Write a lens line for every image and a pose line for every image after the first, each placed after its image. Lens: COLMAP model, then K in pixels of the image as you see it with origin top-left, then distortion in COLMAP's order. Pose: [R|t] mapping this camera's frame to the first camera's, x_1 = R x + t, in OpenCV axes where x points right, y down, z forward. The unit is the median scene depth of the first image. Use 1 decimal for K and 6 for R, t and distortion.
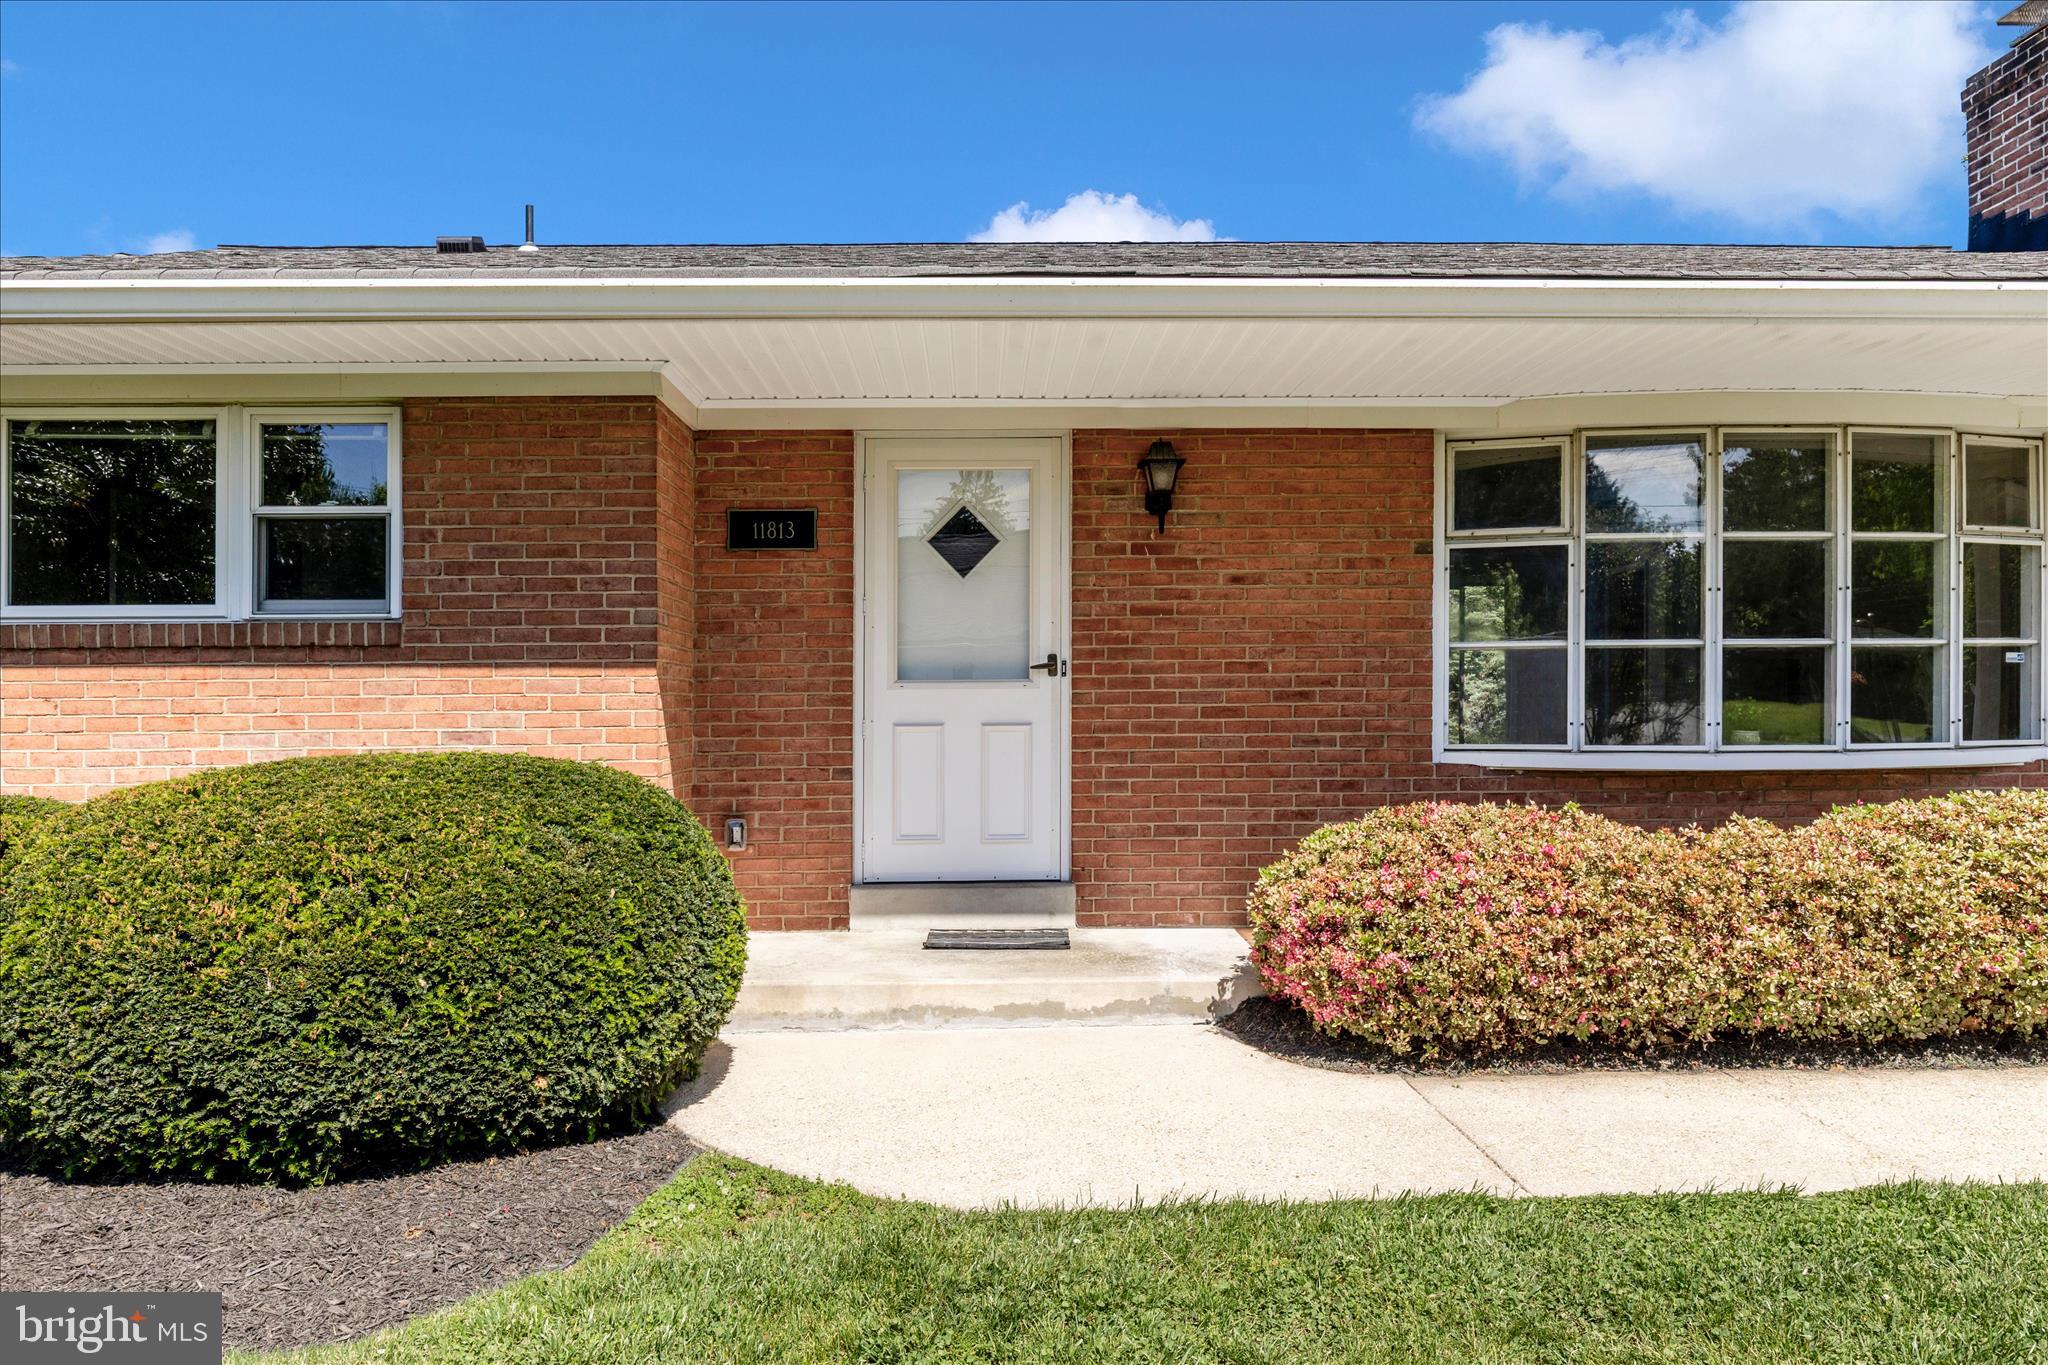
lens RADIAL K [[1435.5, 0, 1027.6], [0, 1435.5, 714.5], [0, 0, 1]] dist [0.000915, 0.001728]
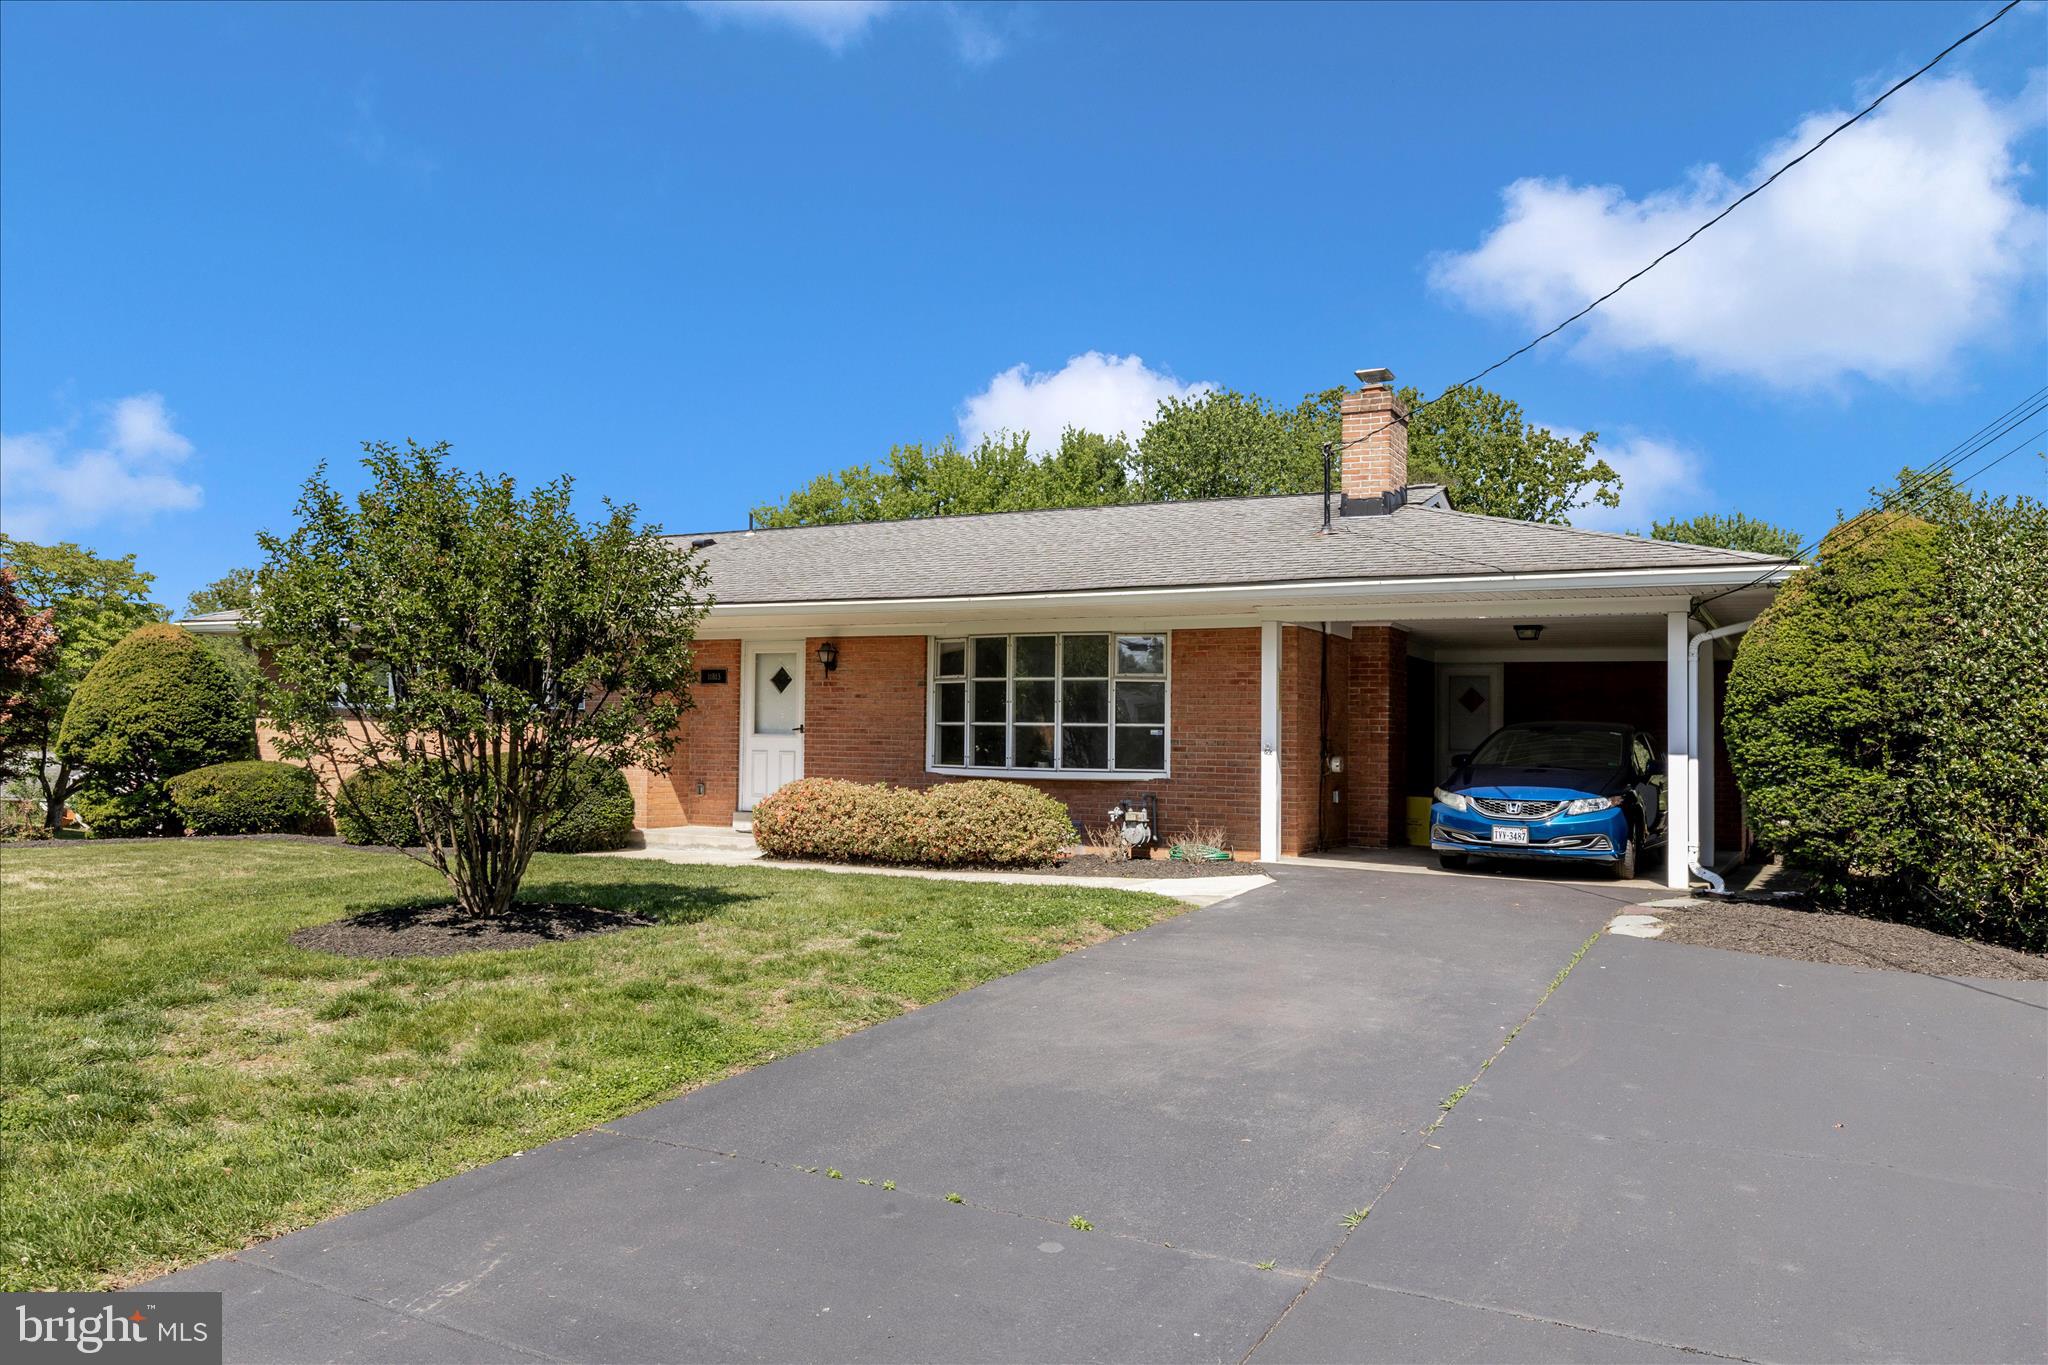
lens RADIAL K [[1390.8, 0, 1049.1], [0, 1390.8, 736.4], [0, 0, 1]] dist [-0.004375, -0.006813]
pose [[0.888005, 0.021208, -0.459345, 1.564518], [-0.030281, 0.999465, -0.012394, -0.003787], [0.458836, 0.024915, 0.888171, -1.008300]]
